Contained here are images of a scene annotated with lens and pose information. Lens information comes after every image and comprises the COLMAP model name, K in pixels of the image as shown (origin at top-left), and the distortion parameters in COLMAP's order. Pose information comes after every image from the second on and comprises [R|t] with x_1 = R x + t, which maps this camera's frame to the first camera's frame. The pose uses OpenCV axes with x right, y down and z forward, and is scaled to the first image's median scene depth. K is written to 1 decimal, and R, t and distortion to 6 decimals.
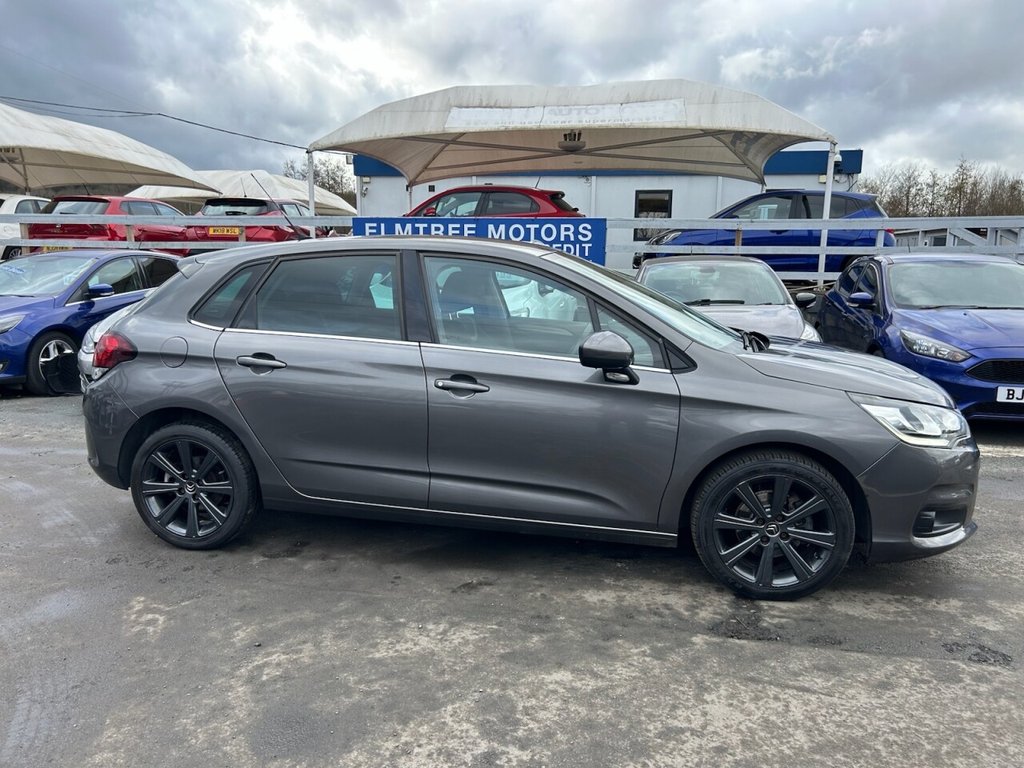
lens RADIAL K [[775.5, 0, 502.4], [0, 775.5, 401.5], [0, 0, 1]] dist [0.051402, -0.055153]
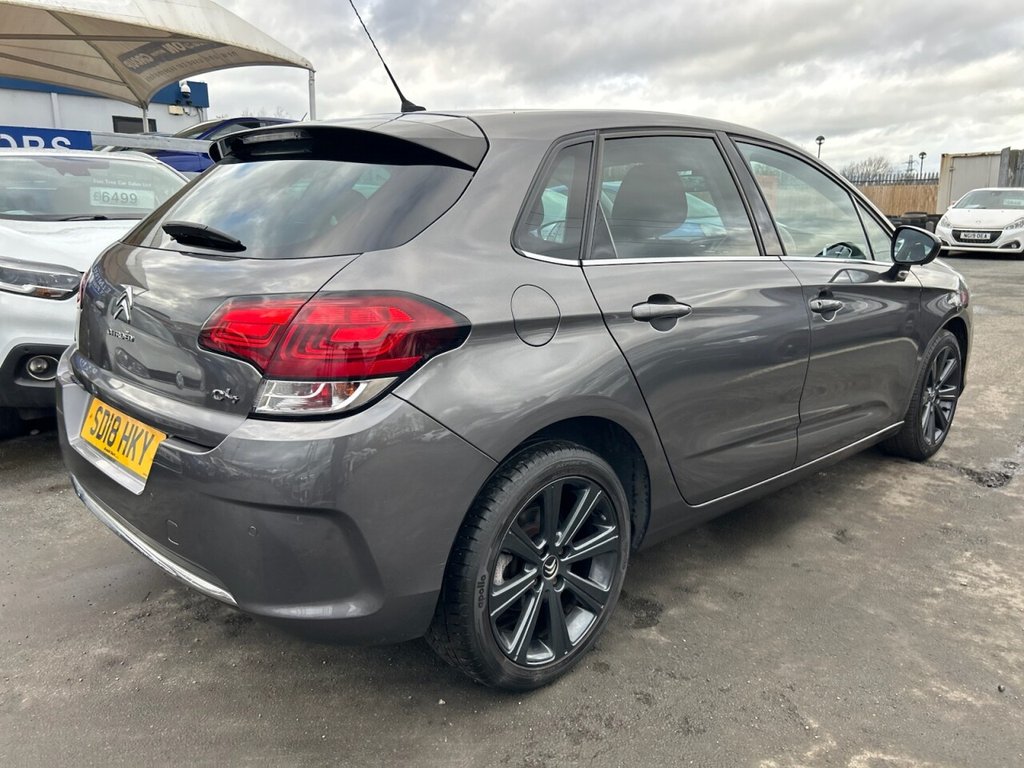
lens RADIAL K [[775.5, 0, 505.7], [0, 775.5, 381.8], [0, 0, 1]] dist [0.051402, -0.055153]
pose [[0.574026, -0.188339, 0.796883, -0.921871], [0.155512, 0.980552, 0.119727, -0.092247], [-0.803934, 0.055199, 0.592152, 0.798883]]
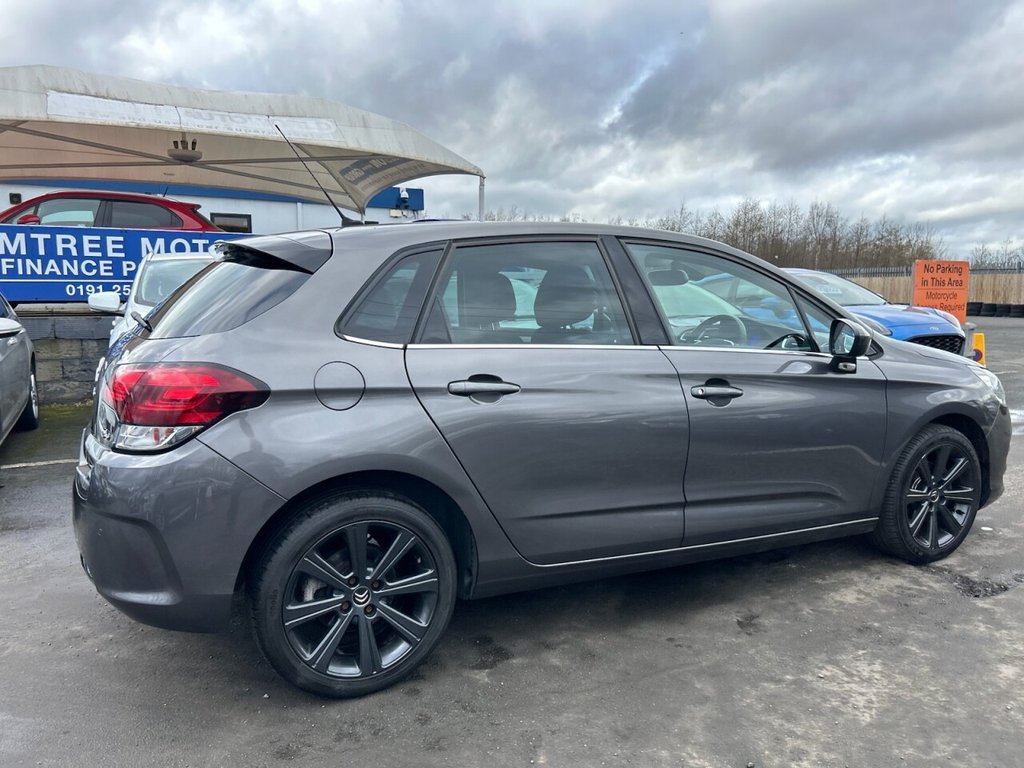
lens RADIAL K [[775.5, 0, 505.2], [0, 775.5, 393.8], [0, 0, 1]] dist [0.051402, -0.055153]
pose [[0.787404, -0.087629, 0.610178, -0.771260], [0.120984, 0.992562, -0.013581, -0.035401], [-0.604449, 0.084515, 0.792148, 0.466508]]
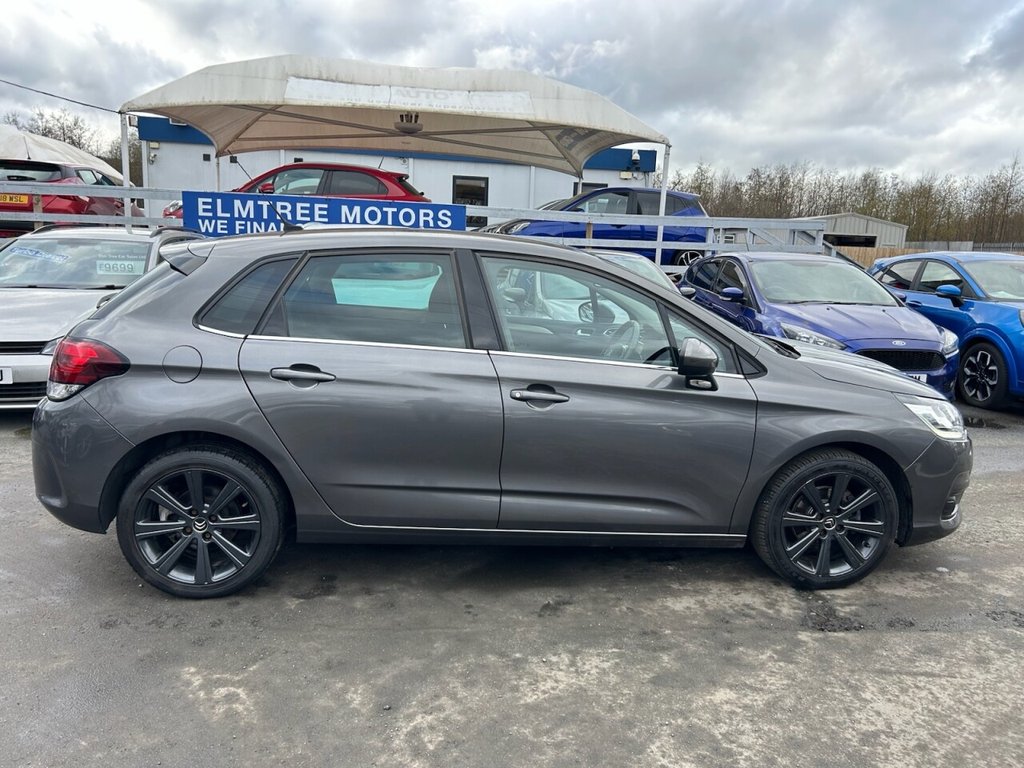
lens RADIAL K [[775.5, 0, 516.6], [0, 775.5, 385.5], [0, 0, 1]] dist [0.051402, -0.055153]
pose [[0.951679, -0.027414, 0.305870, -0.372560], [0.025844, 0.999624, 0.009180, -0.043421], [-0.306007, -0.000832, 0.952029, 0.112077]]
